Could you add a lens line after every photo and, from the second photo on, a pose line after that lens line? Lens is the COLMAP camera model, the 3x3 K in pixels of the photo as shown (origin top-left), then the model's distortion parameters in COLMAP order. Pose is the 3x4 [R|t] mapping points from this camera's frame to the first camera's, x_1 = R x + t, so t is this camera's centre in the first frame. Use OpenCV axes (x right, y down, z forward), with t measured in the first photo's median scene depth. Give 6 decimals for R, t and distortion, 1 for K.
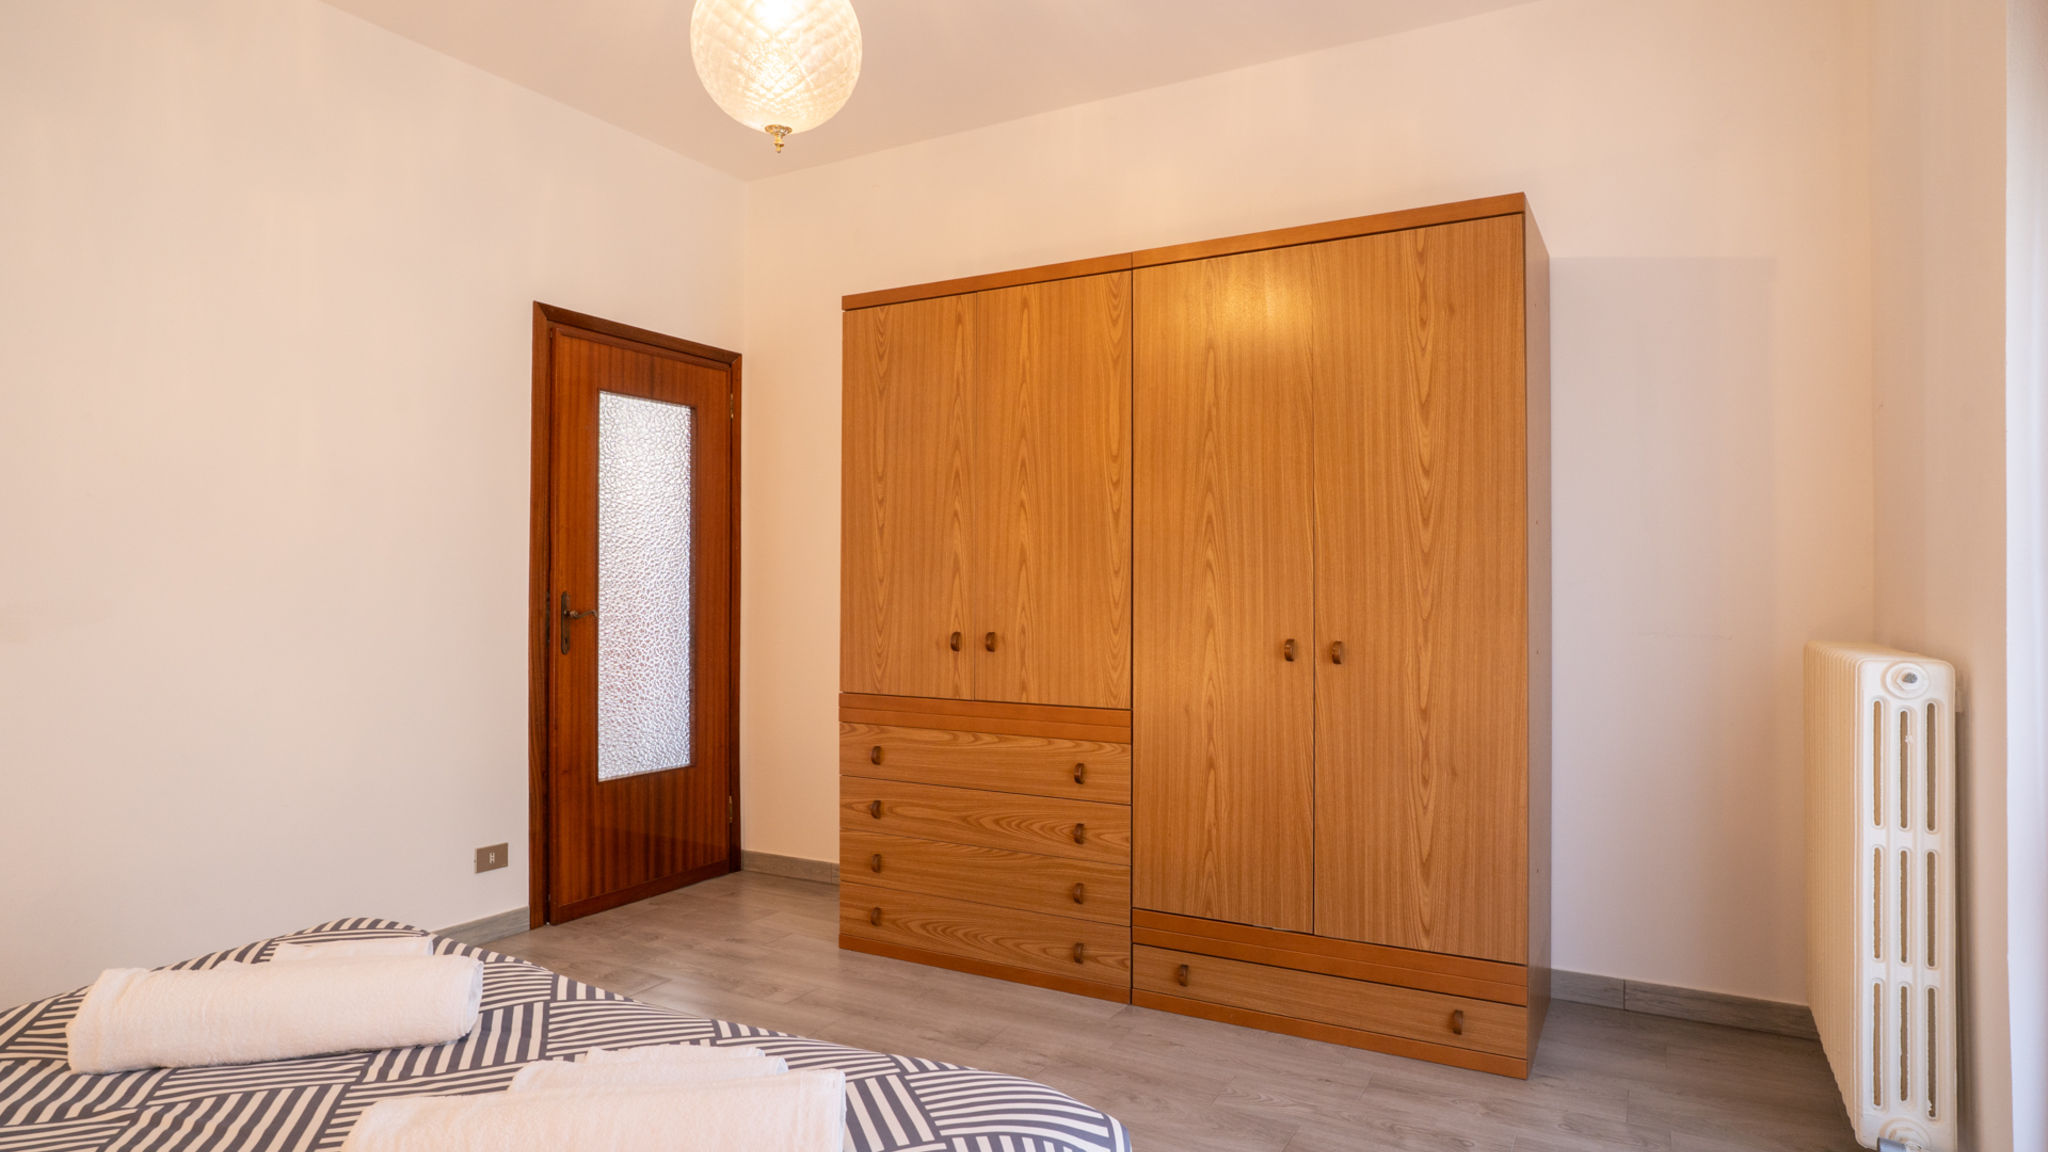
lens RADIAL K [[1142.7, 0, 1016.7], [0, 1142.7, 578.1], [0, 0, 1]] dist [-0.041781, 0.033078]
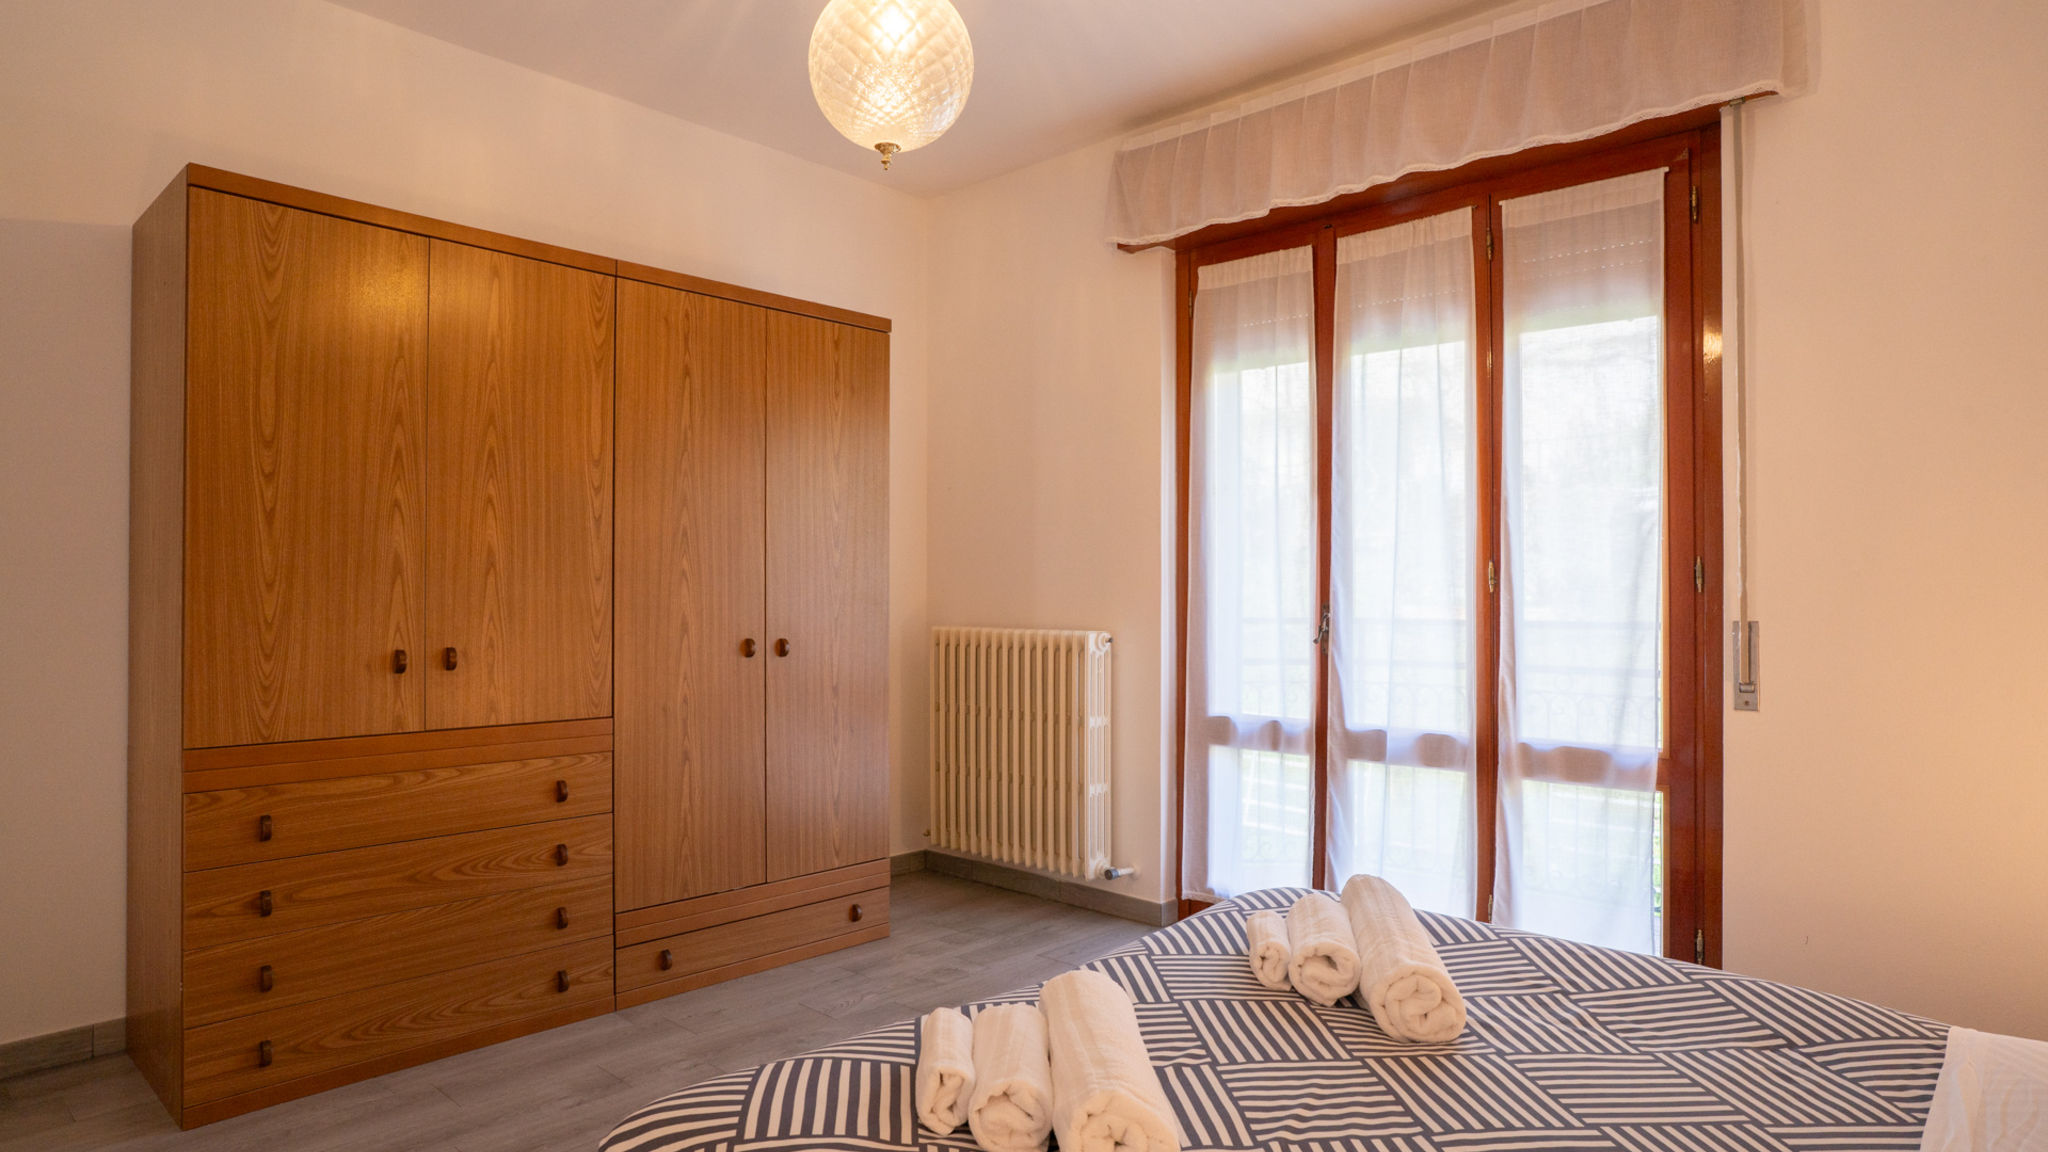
lens RADIAL K [[1142.7, 0, 1034.1], [0, 1142.7, 583.0], [0, 0, 1]] dist [-0.041781, 0.033078]
pose [[0.244816, 0.008004, 0.969537, -0.755983], [-0.009556, 0.999937, -0.005842, 0.000375], [-0.969523, -0.007834, 0.244877, 0.388647]]
